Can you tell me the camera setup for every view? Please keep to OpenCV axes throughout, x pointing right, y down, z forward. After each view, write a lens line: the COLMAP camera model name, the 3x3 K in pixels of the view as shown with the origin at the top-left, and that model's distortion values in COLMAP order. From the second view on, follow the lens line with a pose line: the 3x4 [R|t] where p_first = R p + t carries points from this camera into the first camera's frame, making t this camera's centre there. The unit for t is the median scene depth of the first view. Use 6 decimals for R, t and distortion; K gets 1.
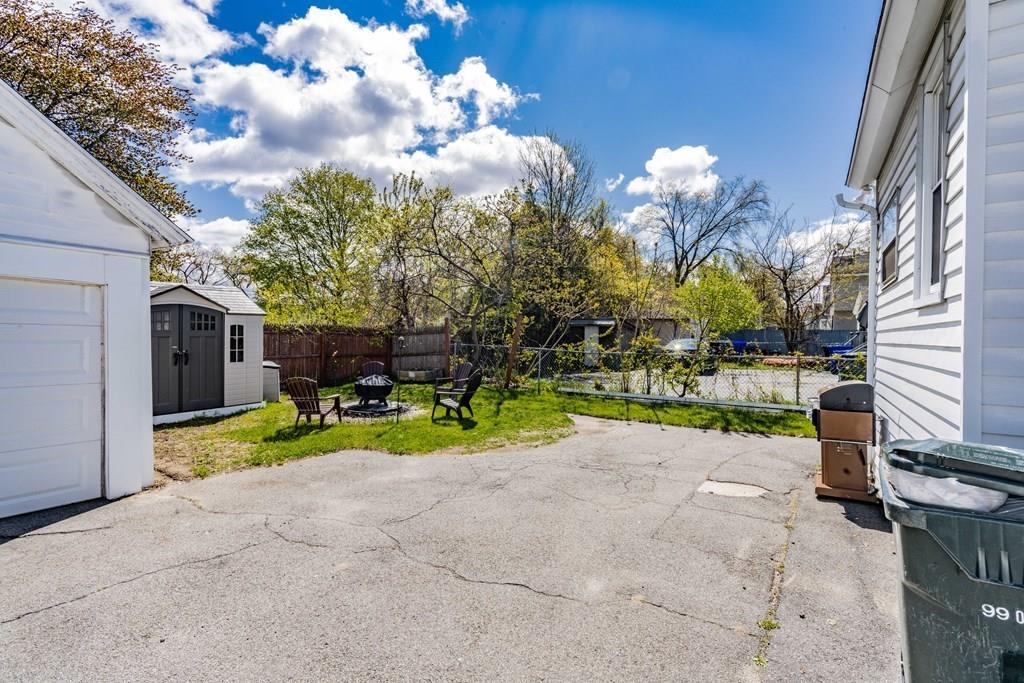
lens RADIAL K [[469.7, 0, 517.8], [0, 469.7, 337.6], [0, 0, 1]] dist [-0.008548, 0.001206]
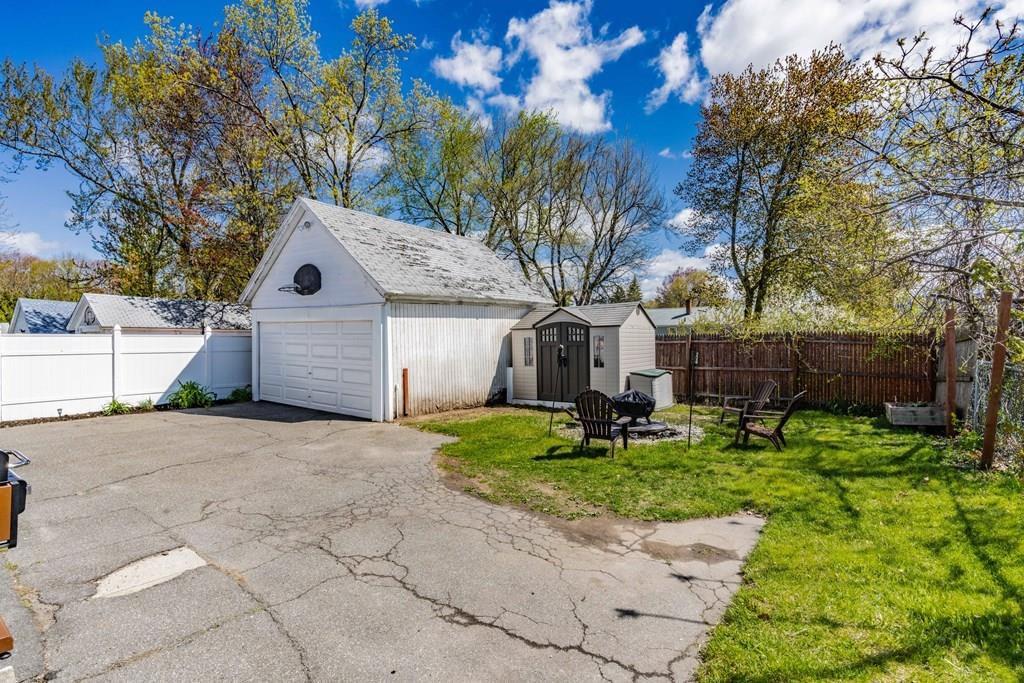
lens RADIAL K [[469.7, 0, 517.8], [0, 469.7, 337.6], [0, 0, 1]] dist [-0.008548, 0.001206]
pose [[-0.024854, -0.016673, -0.999552, 1.037097], [-0.012808, 0.999784, -0.016358, -0.002678], [0.999609, 0.012395, -0.025062, 1.430624]]
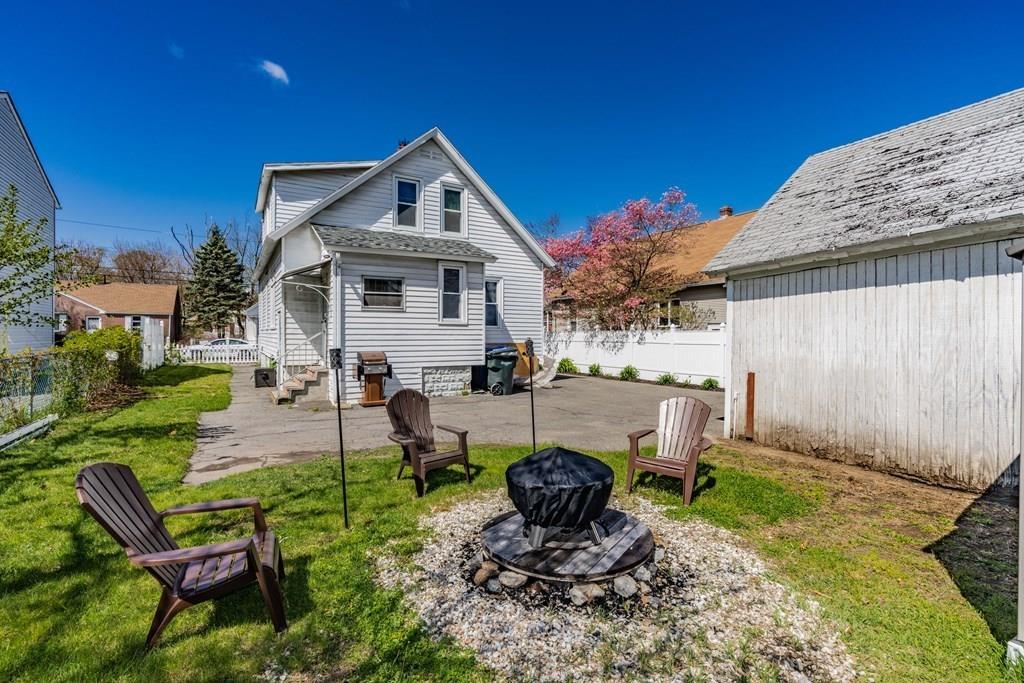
lens RADIAL K [[490.1, 0, 528.6], [0, 490.1, 331.3], [0, 0, 1]] dist [-0.003085, 0.000275]
pose [[-0.905560, -0.012395, 0.424036, -0.792417], [-0.011756, 0.999922, 0.004122, -0.017248], [-0.424055, -0.001252, -0.905636, 2.410042]]
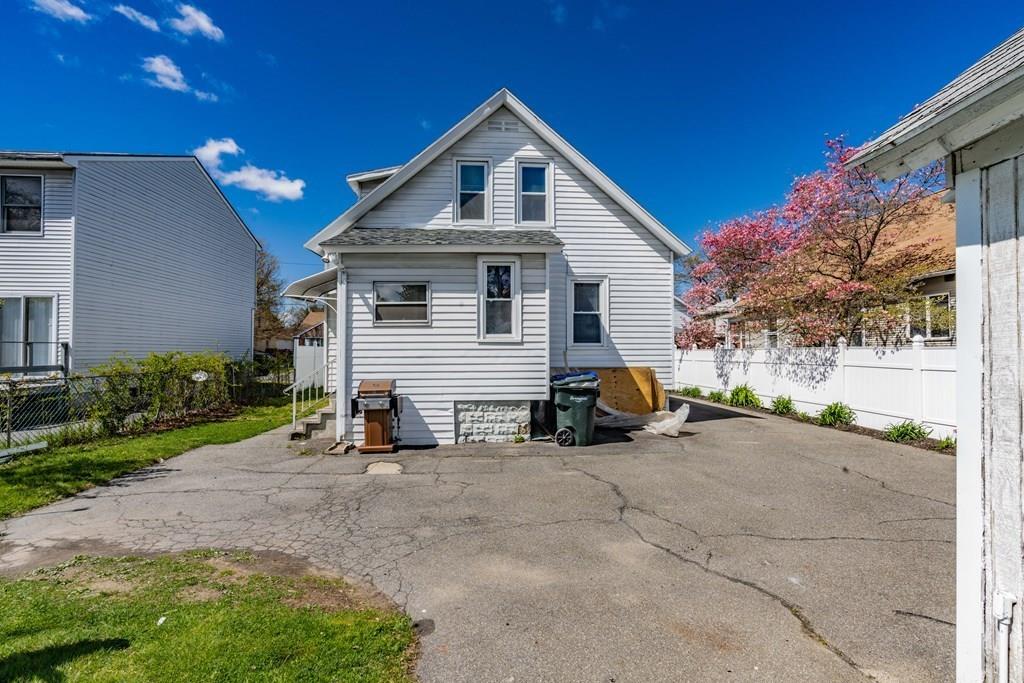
lens RADIAL K [[469.7, 0, 517.8], [0, 469.7, 337.6], [0, 0, 1]] dist [-0.008548, 0.001206]
pose [[-0.596518, 0.012927, 0.802495, -0.800405], [0.000519, 0.999876, -0.015721, -0.026903], [-0.802599, -0.008961, -0.596451, 1.401845]]
